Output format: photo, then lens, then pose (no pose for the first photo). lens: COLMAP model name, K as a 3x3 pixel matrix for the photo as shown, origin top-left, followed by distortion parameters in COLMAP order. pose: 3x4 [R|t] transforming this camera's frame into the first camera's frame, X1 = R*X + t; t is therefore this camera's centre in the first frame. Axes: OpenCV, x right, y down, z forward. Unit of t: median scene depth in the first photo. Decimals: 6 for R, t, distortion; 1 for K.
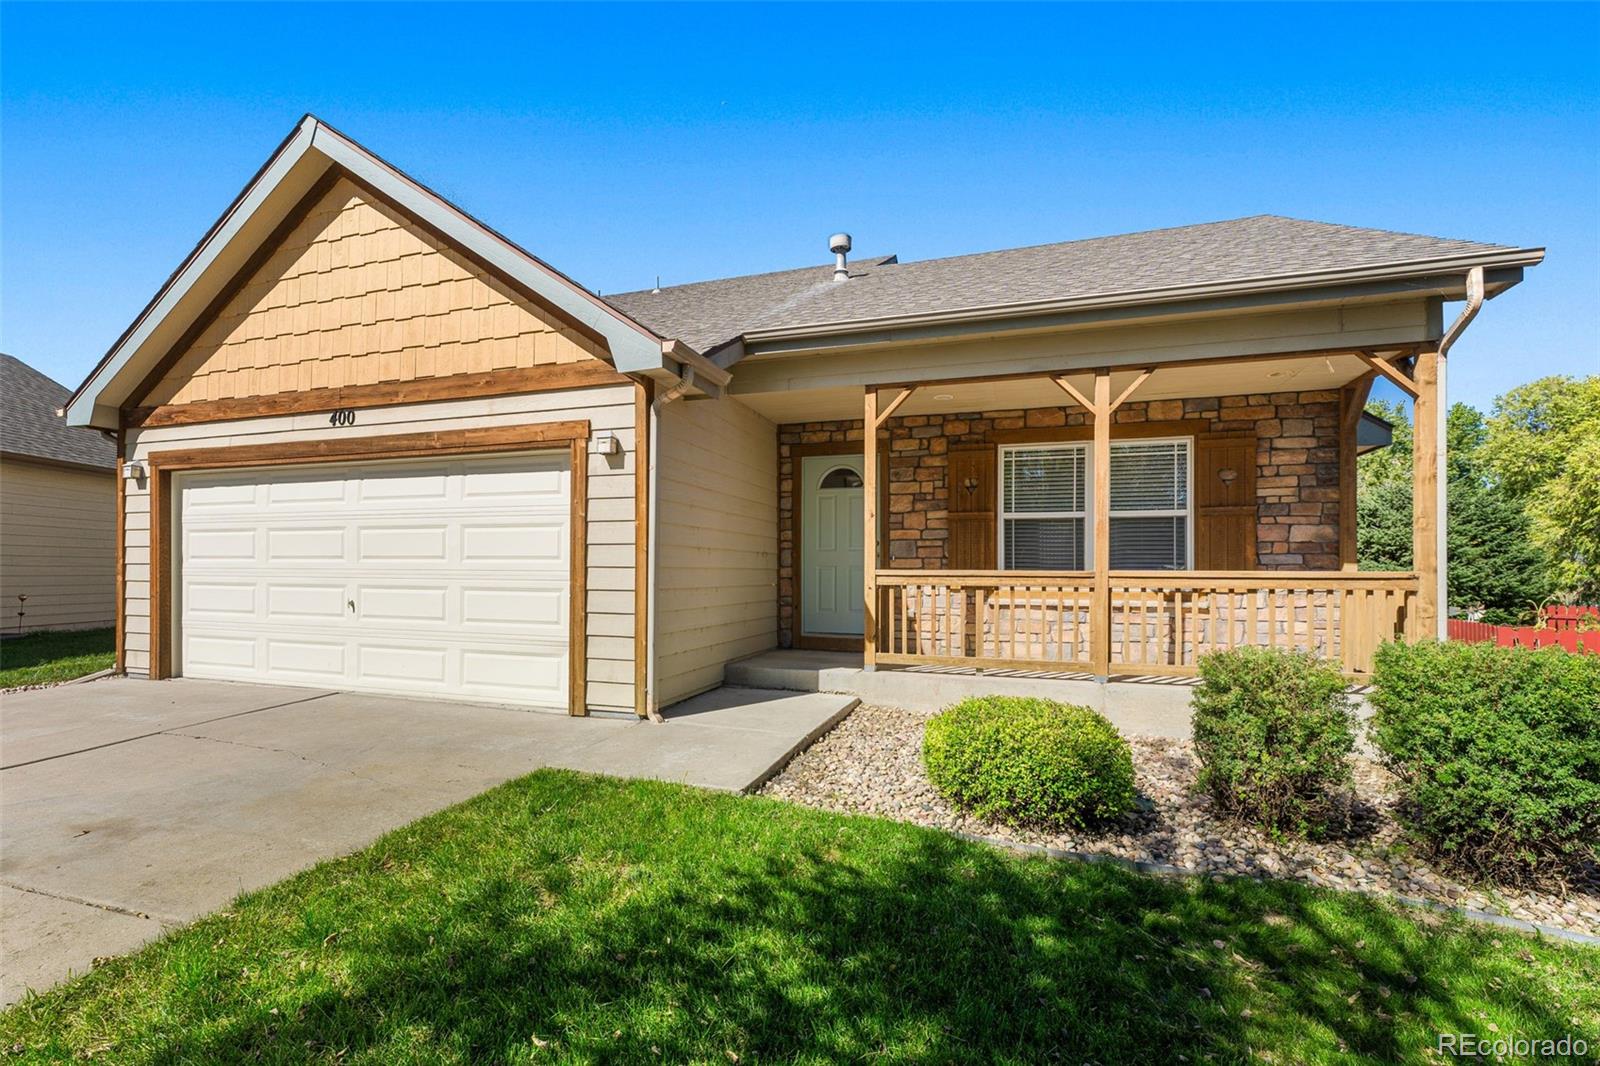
lens RADIAL K [[643.3, 0, 798.1], [0, 643.3, 523.2], [0, 0, 1]] dist [0.001018, -0.000080]
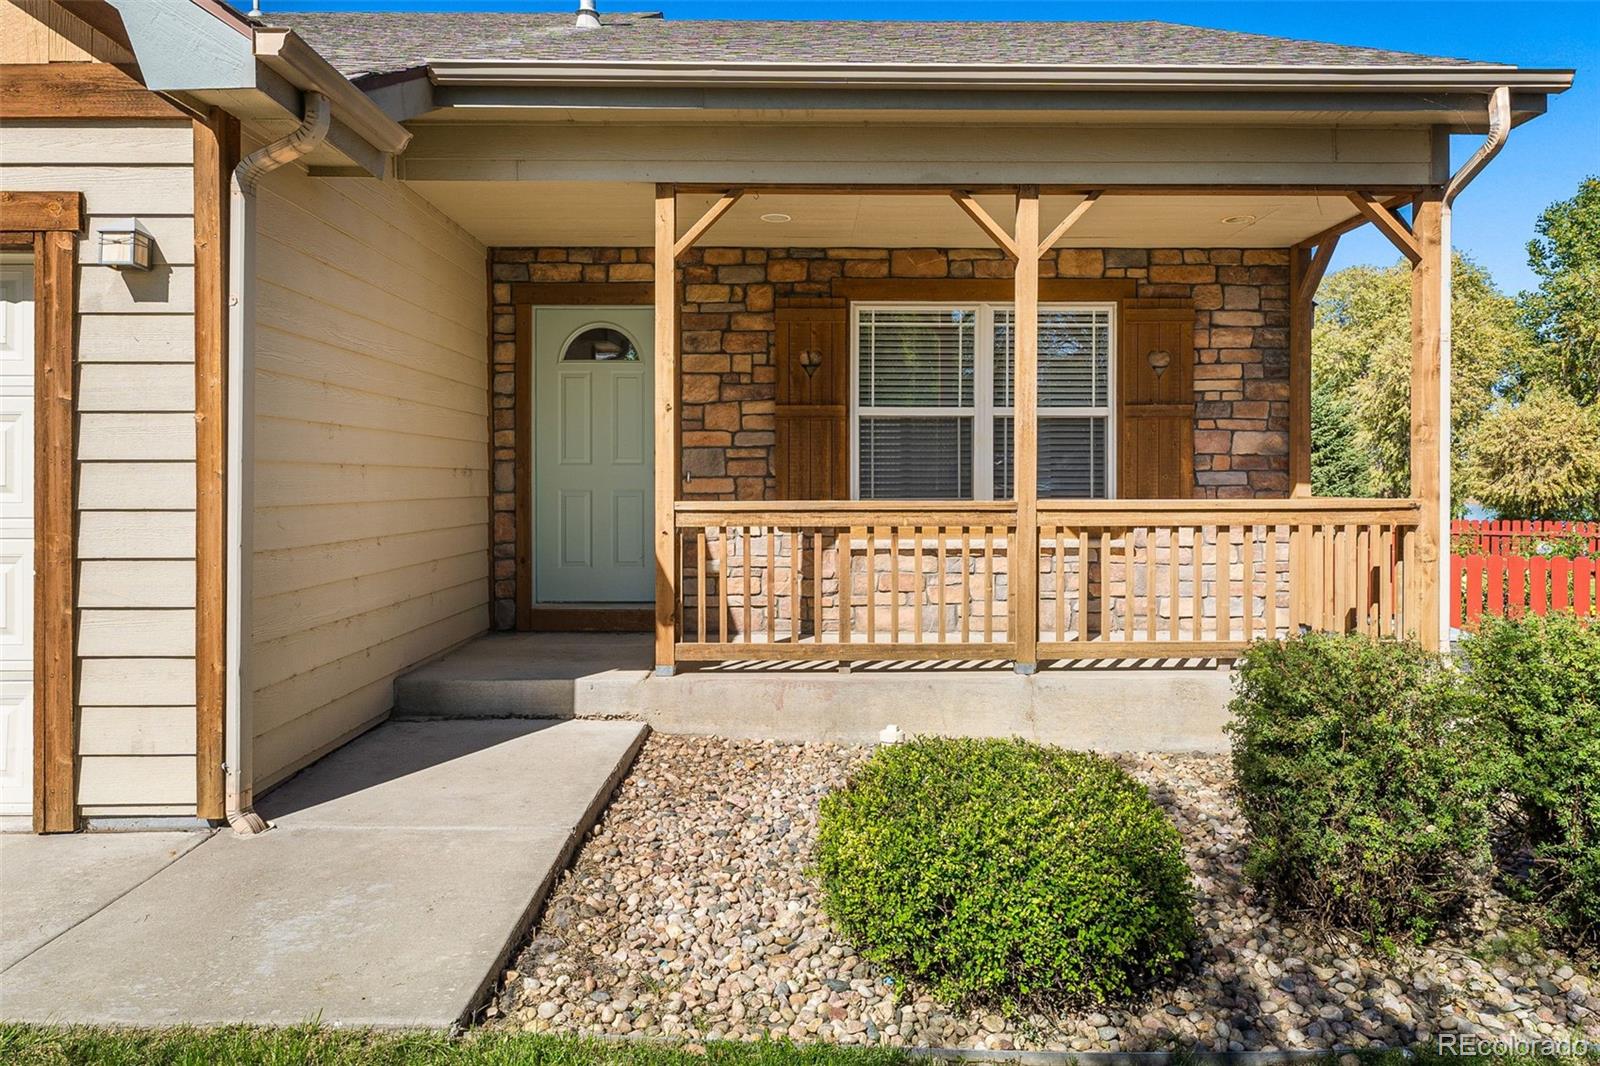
lens RADIAL K [[939.5, 0, 801.2], [0, 939.5, 457.6], [0, 0, 1]] dist [0.001712, -0.000531]
pose [[0.953676, 0.002250, 0.300826, -0.028686], [-0.015338, 0.999035, 0.041151, -0.004647], [-0.300443, -0.043859, 0.952791, 0.165667]]
